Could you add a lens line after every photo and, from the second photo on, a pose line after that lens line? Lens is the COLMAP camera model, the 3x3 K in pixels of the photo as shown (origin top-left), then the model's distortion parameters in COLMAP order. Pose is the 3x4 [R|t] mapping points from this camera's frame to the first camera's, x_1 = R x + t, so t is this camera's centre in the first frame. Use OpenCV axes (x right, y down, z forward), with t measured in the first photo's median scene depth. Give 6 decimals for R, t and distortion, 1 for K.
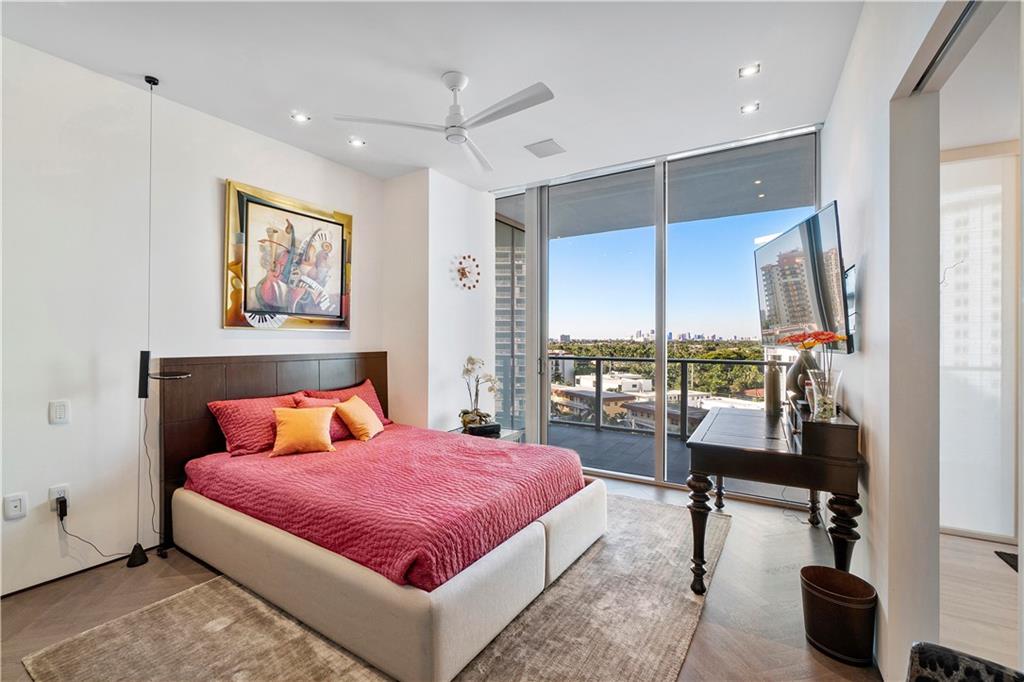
lens RADIAL K [[444.3, 0, 512.0], [0, 444.3, 341.0], [0, 0, 1]] dist [-0.000456, -0.008945]
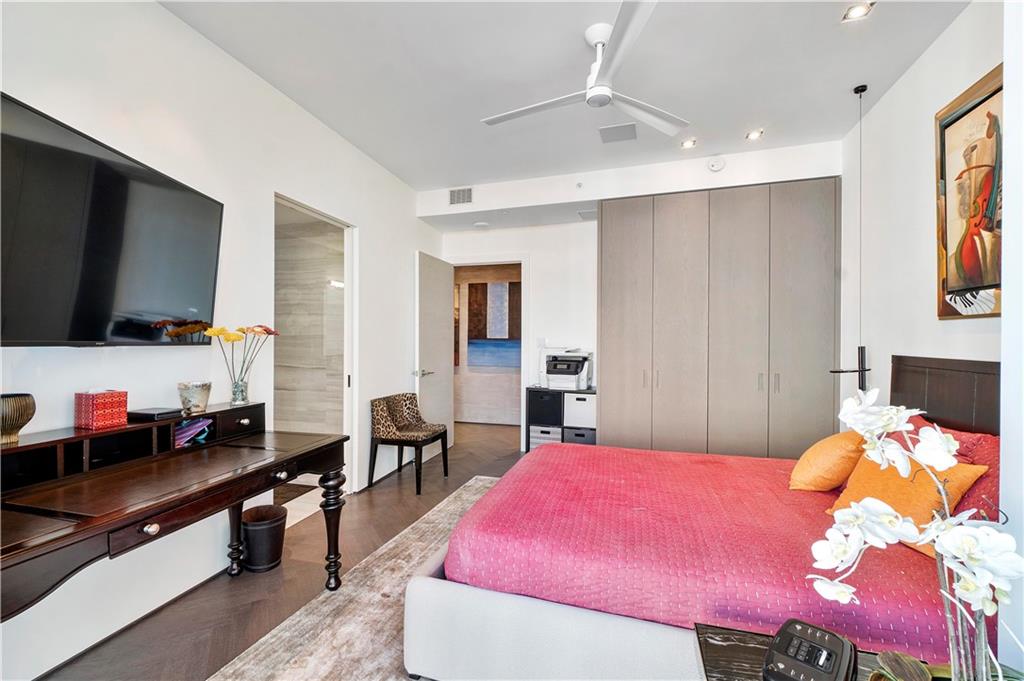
lens RADIAL K [[444.3, 0, 512.0], [0, 444.3, 340.5], [0, 0, 1]] dist [-0.000456, -0.008945]
pose [[-0.969585, 0.000956, -0.244752, 0.195082], [-0.002503, 0.999901, 0.013823, -0.001671], [0.244741, 0.014016, -0.969487, 1.429918]]
